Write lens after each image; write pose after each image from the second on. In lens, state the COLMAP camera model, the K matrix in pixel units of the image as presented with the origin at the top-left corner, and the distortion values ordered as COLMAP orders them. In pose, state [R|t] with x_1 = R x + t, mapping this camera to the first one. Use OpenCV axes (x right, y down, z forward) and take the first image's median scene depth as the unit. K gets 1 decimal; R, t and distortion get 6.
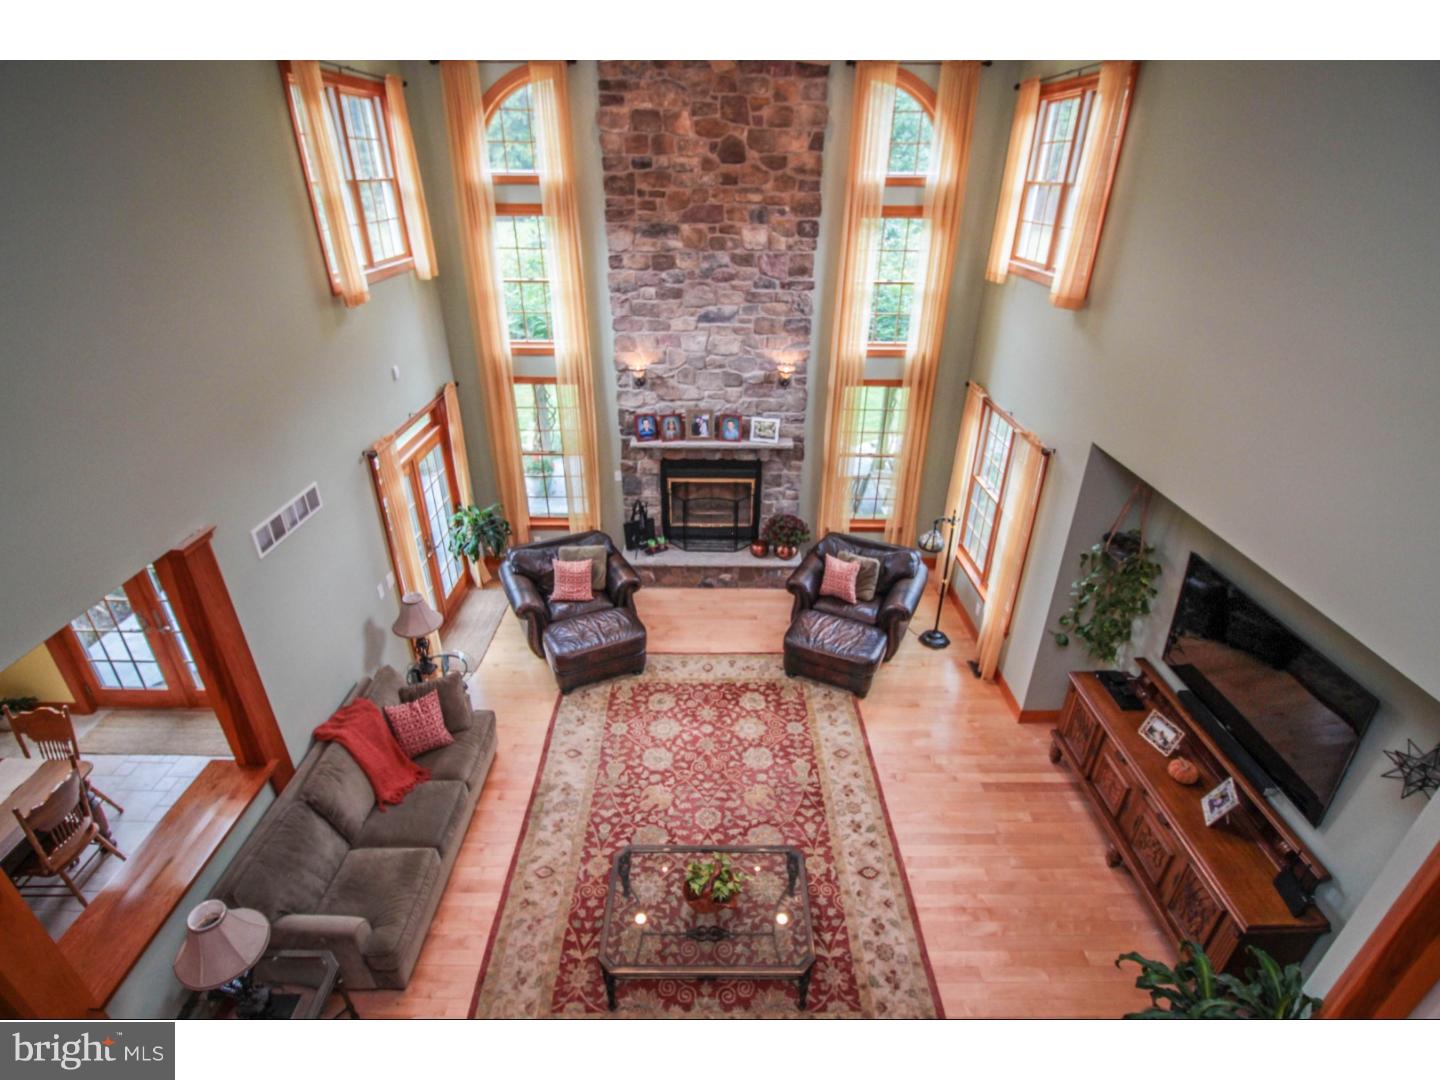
lens RADIAL K [[689.2, 0, 718.7], [0, 689.2, 536.0], [0, 0, 1]] dist [-0.002849, -0.000144]
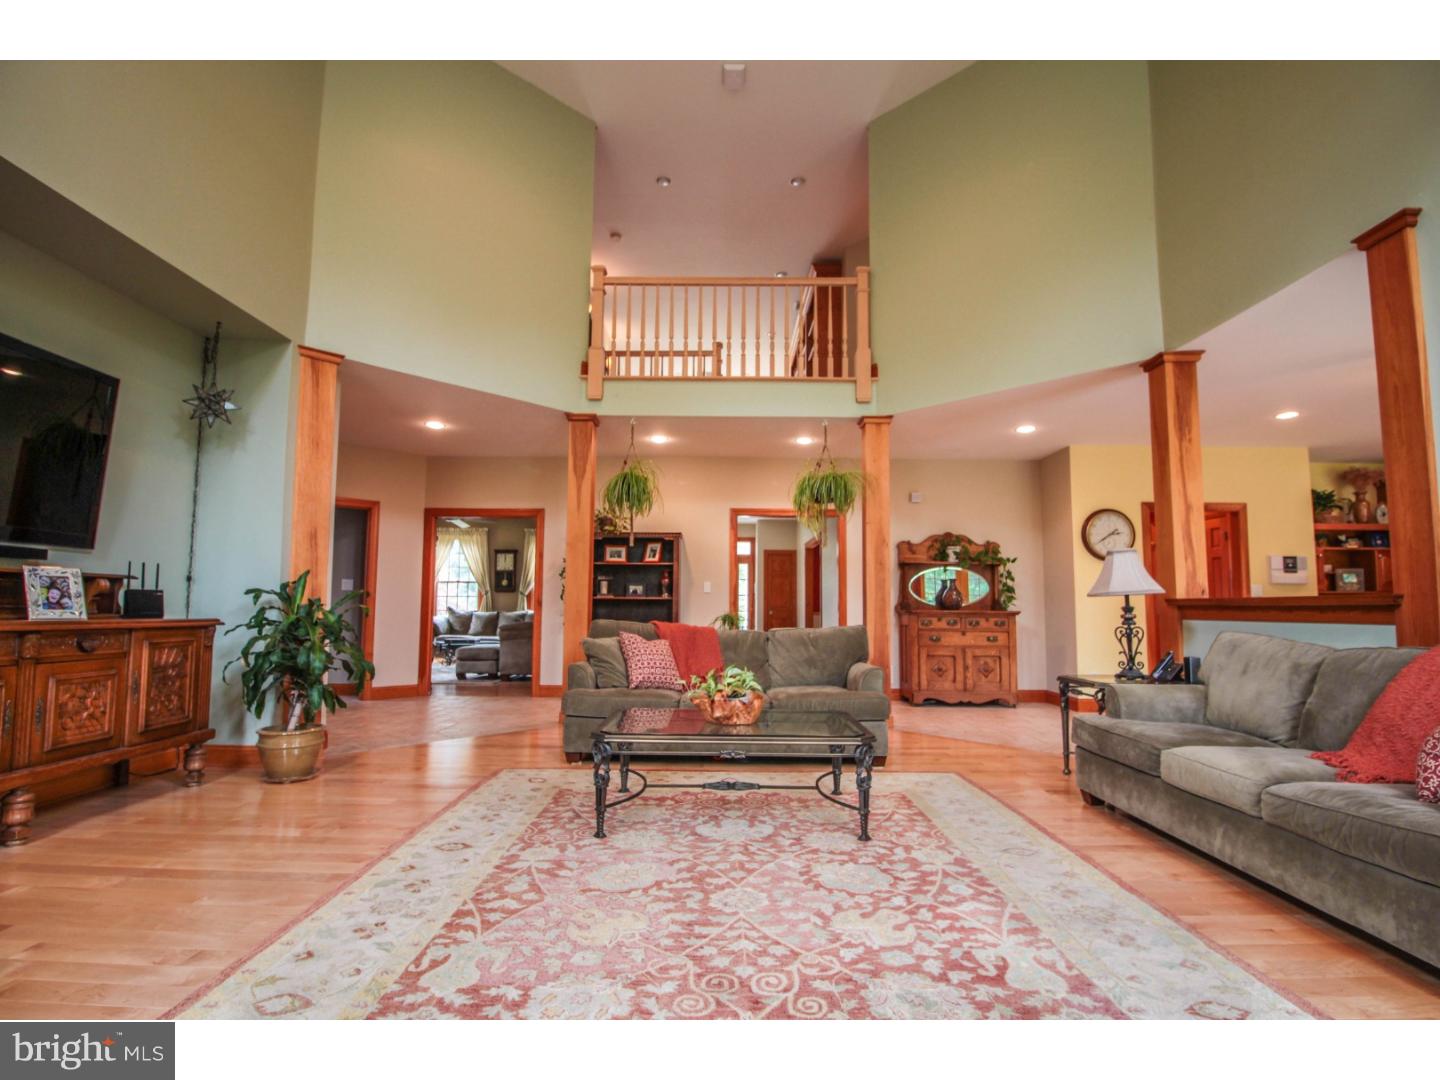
lens RADIAL K [[689.2, 0, 715.7], [0, 689.2, 540.2], [0, 0, 1]] dist [-0.002849, -0.000144]
pose [[-0.999871, -0.011691, 0.010979, -0.002989], [-0.006543, 0.922353, 0.386292, 0.028273], [-0.014643, 0.386171, -0.922311, 1.305739]]
